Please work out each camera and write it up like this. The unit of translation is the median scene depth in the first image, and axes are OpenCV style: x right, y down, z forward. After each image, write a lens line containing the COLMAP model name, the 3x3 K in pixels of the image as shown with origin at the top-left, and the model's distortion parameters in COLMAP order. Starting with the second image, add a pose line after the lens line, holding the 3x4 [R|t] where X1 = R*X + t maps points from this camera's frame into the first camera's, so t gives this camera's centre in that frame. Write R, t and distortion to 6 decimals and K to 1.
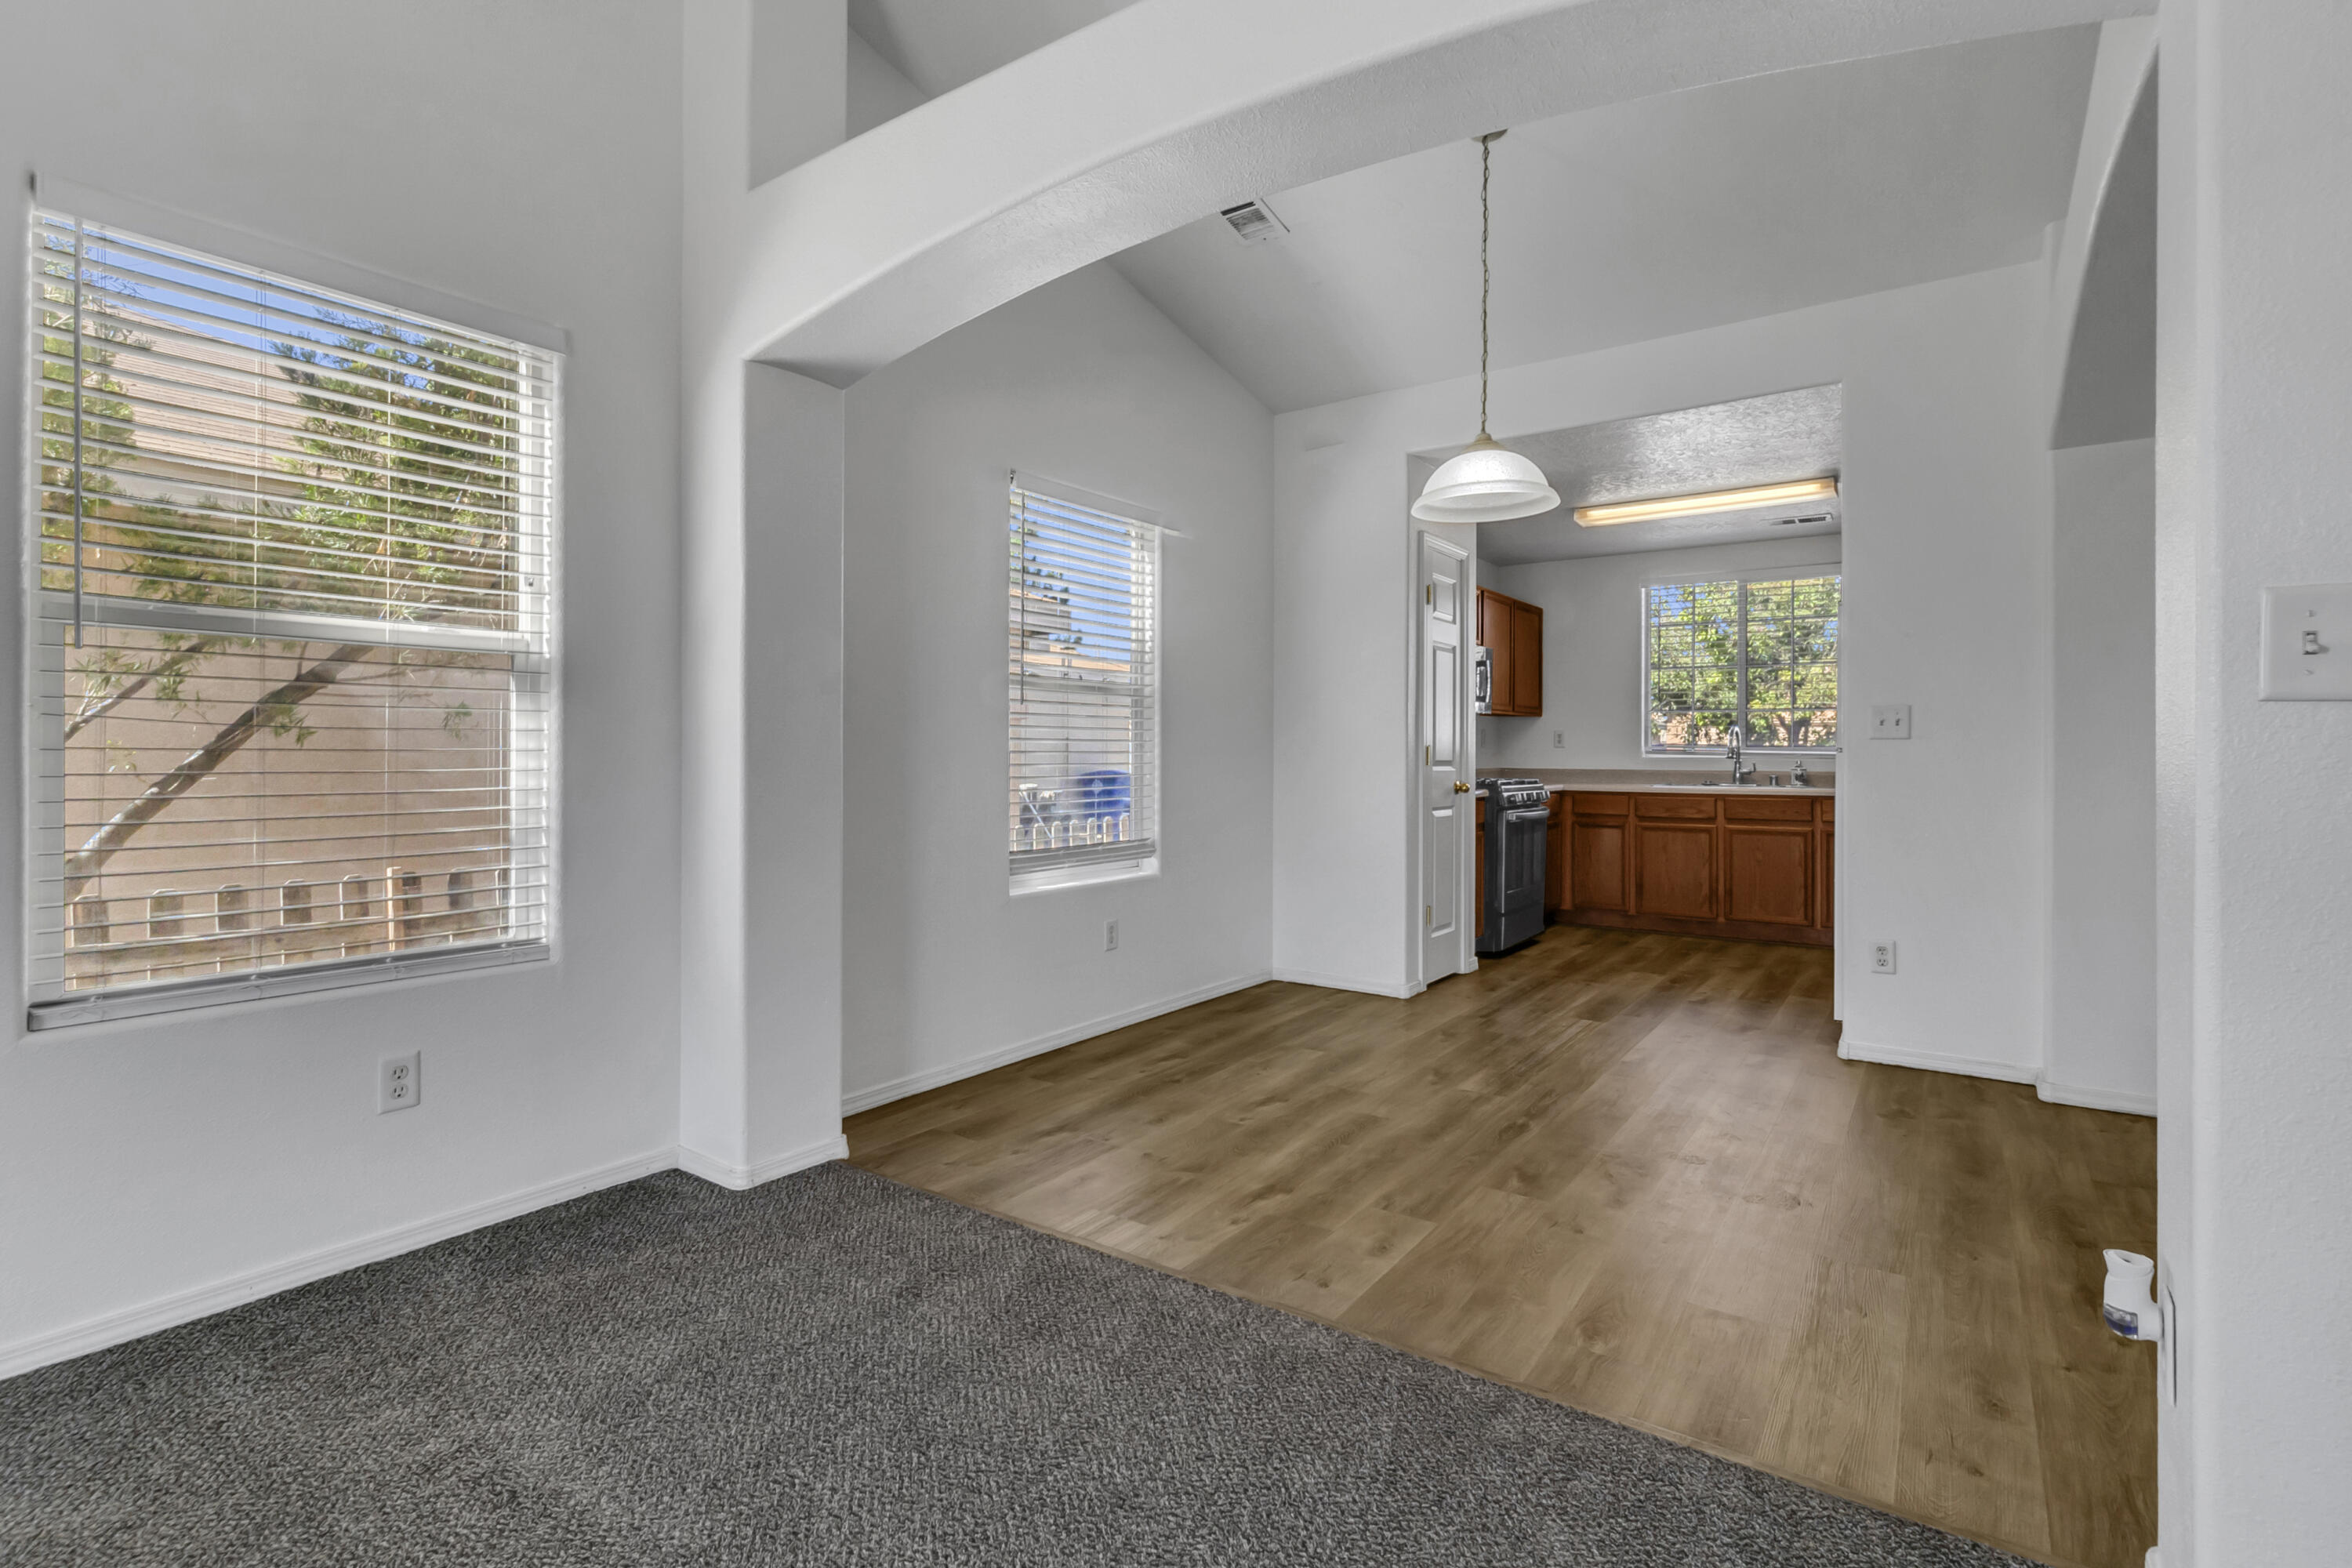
lens RADIAL K [[1117.4, 0, 1180.6], [0, 1117.4, 749.4], [0, 0, 1]] dist [-0.000217, -0.000004]
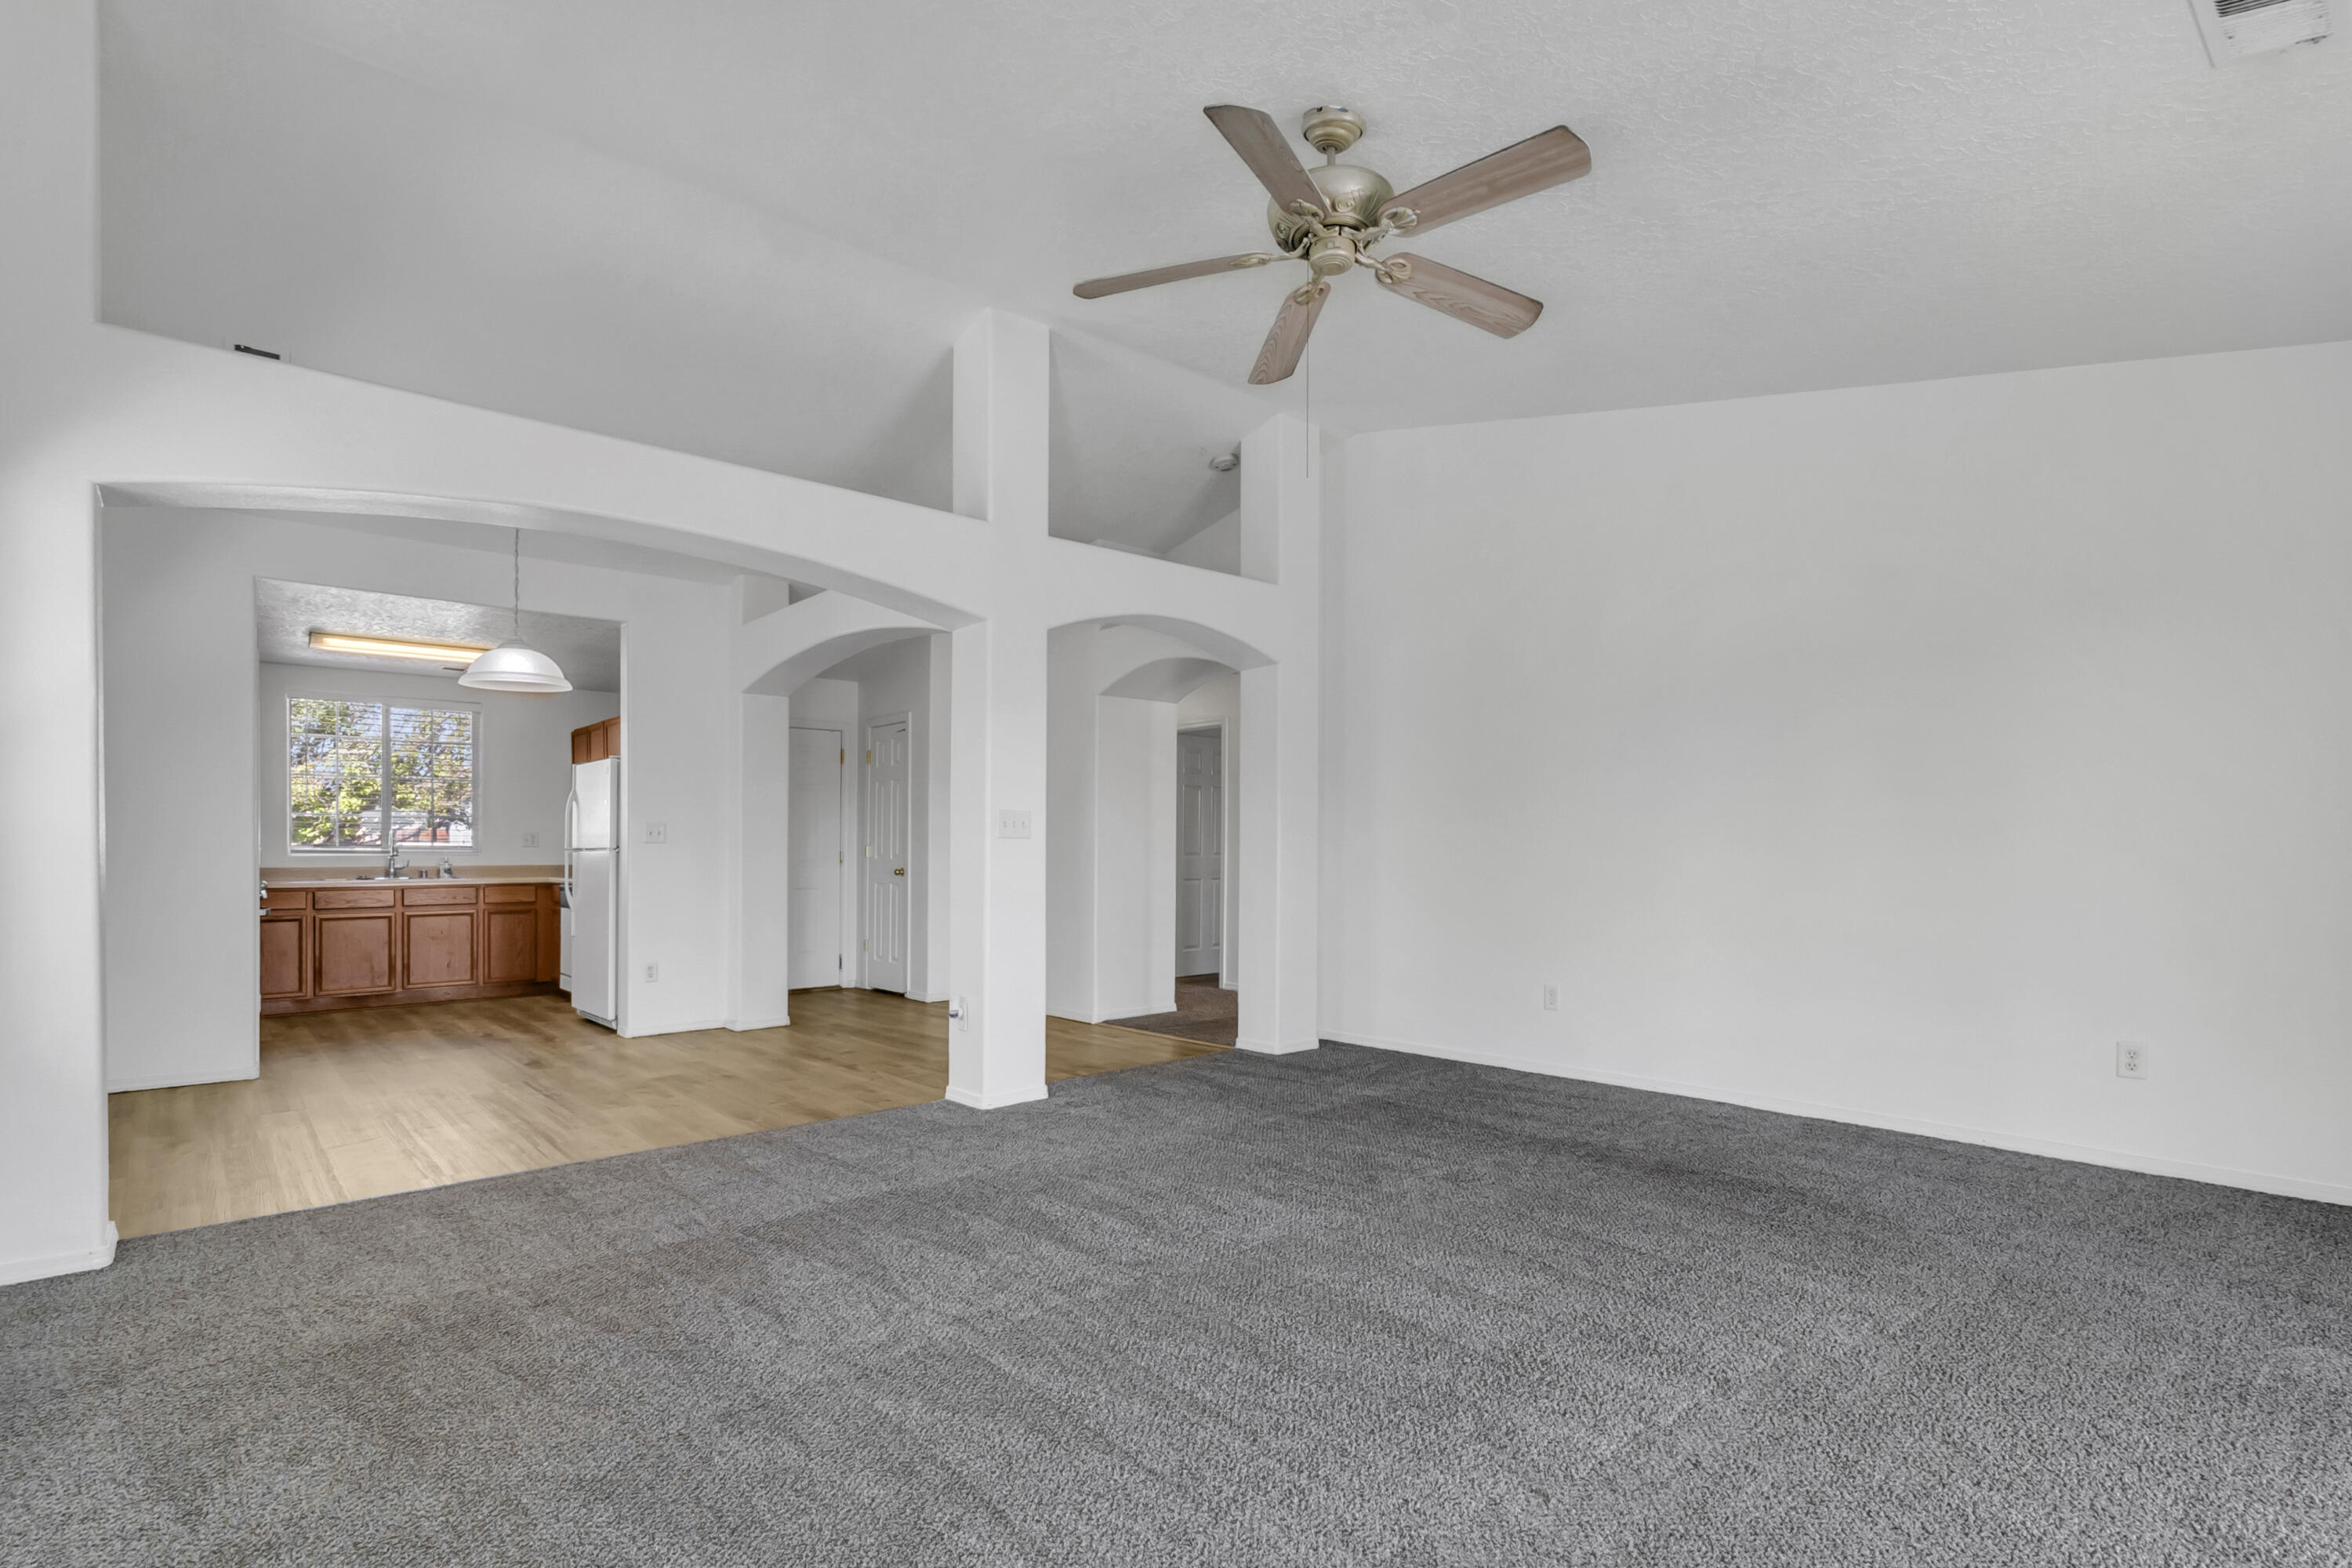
lens RADIAL K [[1096.0, 0, 1182.2], [0, 1096.0, 851.3], [0, 0, 1]] dist [0.001700, 0.000260]
pose [[0.226887, -0.006006, 0.973903, -0.496071], [0.000453, 0.999982, 0.006061, -0.004191], [-0.973921, -0.000934, 0.226885, -0.098921]]
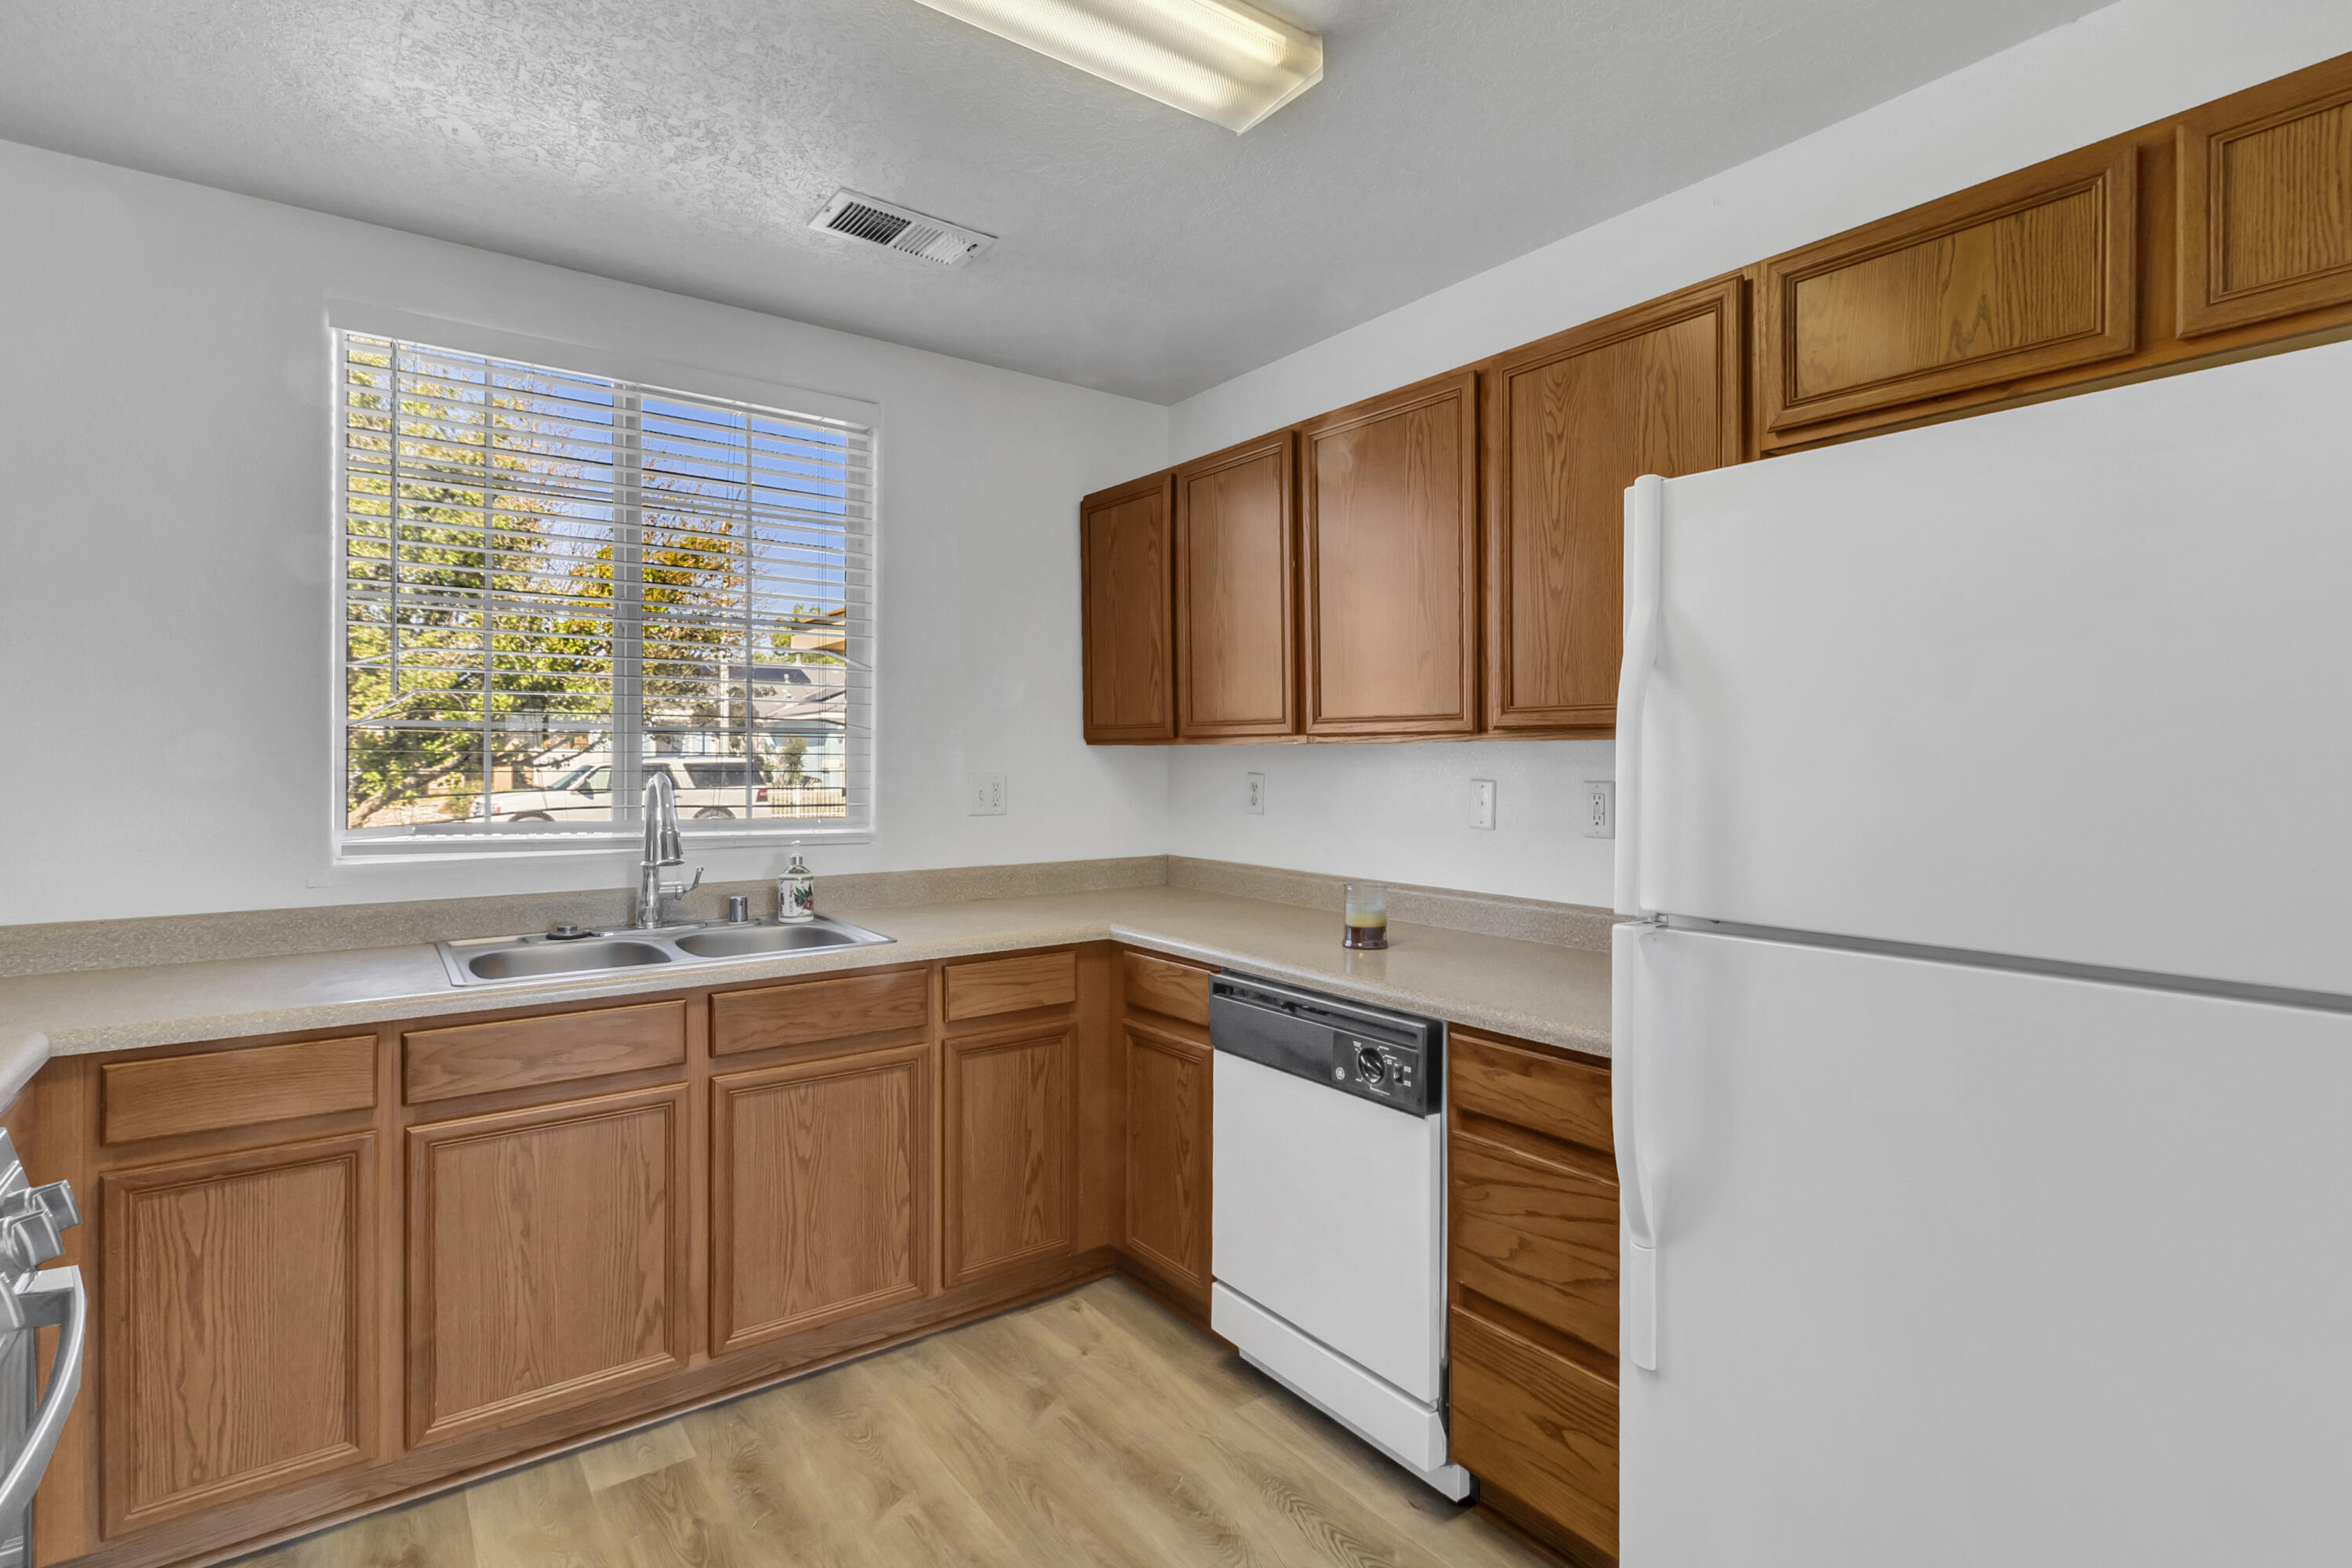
lens RADIAL K [[1133.4, 0, 1181.6], [0, 1133.4, 761.1], [0, 0, 1]] dist [-0.000467, -0.000300]
pose [[0.321358, -0.006761, 0.946934, 0.217664], [-0.004103, 0.999955, 0.008532, -0.031093], [-0.946949, -0.006627, 0.321316, 0.779800]]
